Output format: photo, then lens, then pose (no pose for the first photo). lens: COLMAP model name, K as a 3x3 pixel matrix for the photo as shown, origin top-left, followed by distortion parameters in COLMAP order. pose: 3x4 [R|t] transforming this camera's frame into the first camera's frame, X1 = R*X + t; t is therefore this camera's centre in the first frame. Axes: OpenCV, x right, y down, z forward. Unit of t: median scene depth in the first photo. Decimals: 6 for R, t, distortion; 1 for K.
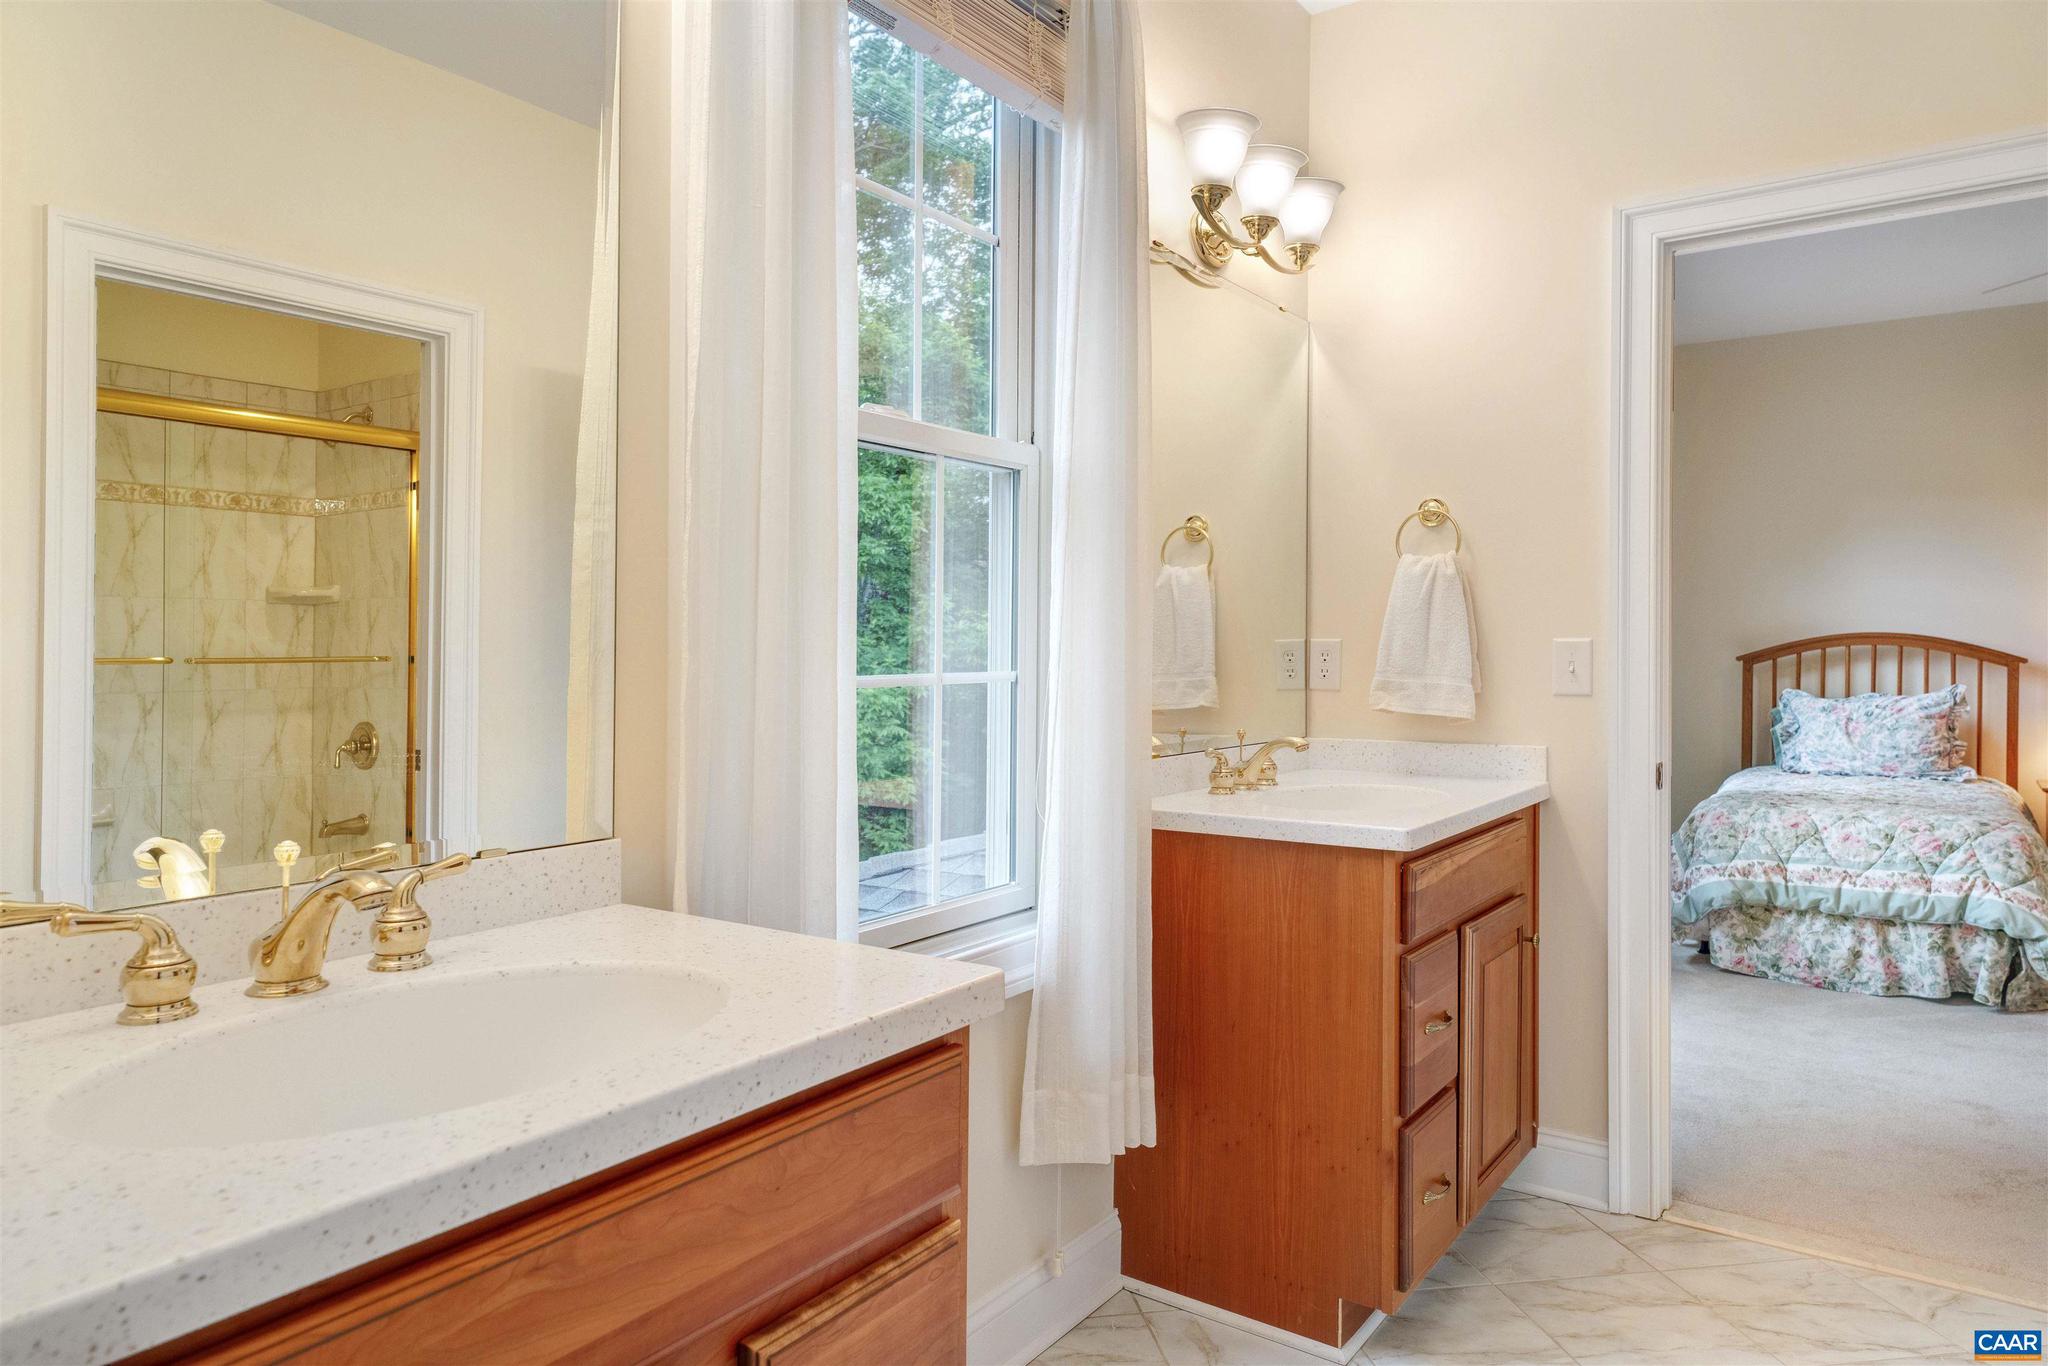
lens RADIAL K [[1303.4, 0, 1027.5], [0, 1303.4, 675.2], [0, 0, 1]] dist [0.000483, -0.000987]
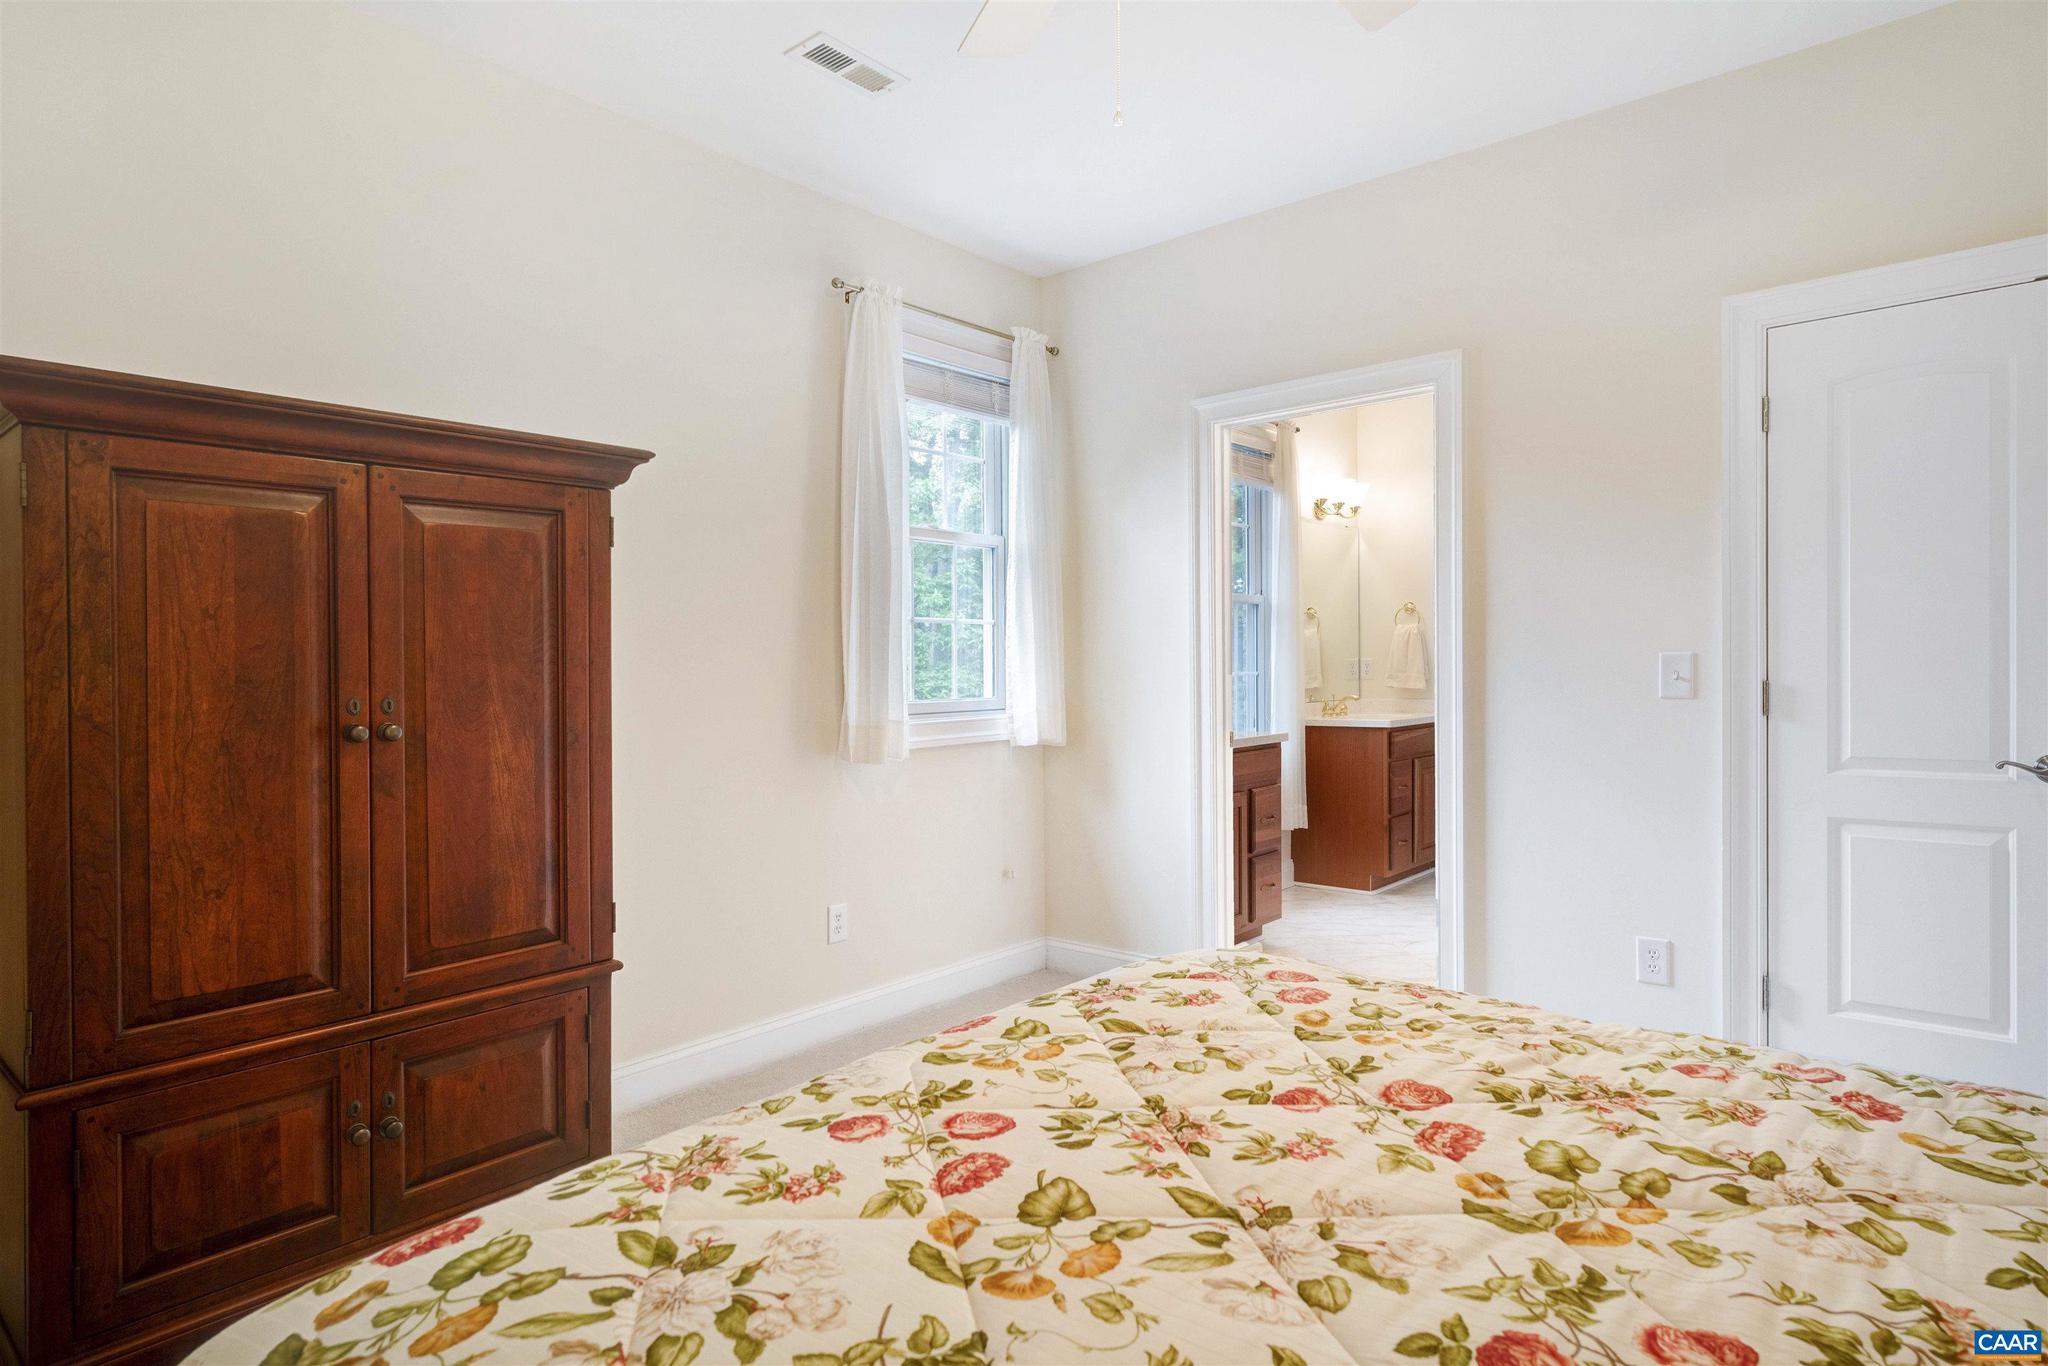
lens RADIAL K [[1130.8, 0, 1021.0], [0, 1130.8, 681.7], [0, 0, 1]] dist [-0.001841, -0.000043]
pose [[0.995224, -0.011391, -0.096952, -0.261561], [0.010223, 0.999869, -0.012540, 0.043261], [0.097082, 0.011489, 0.995210, -1.443167]]
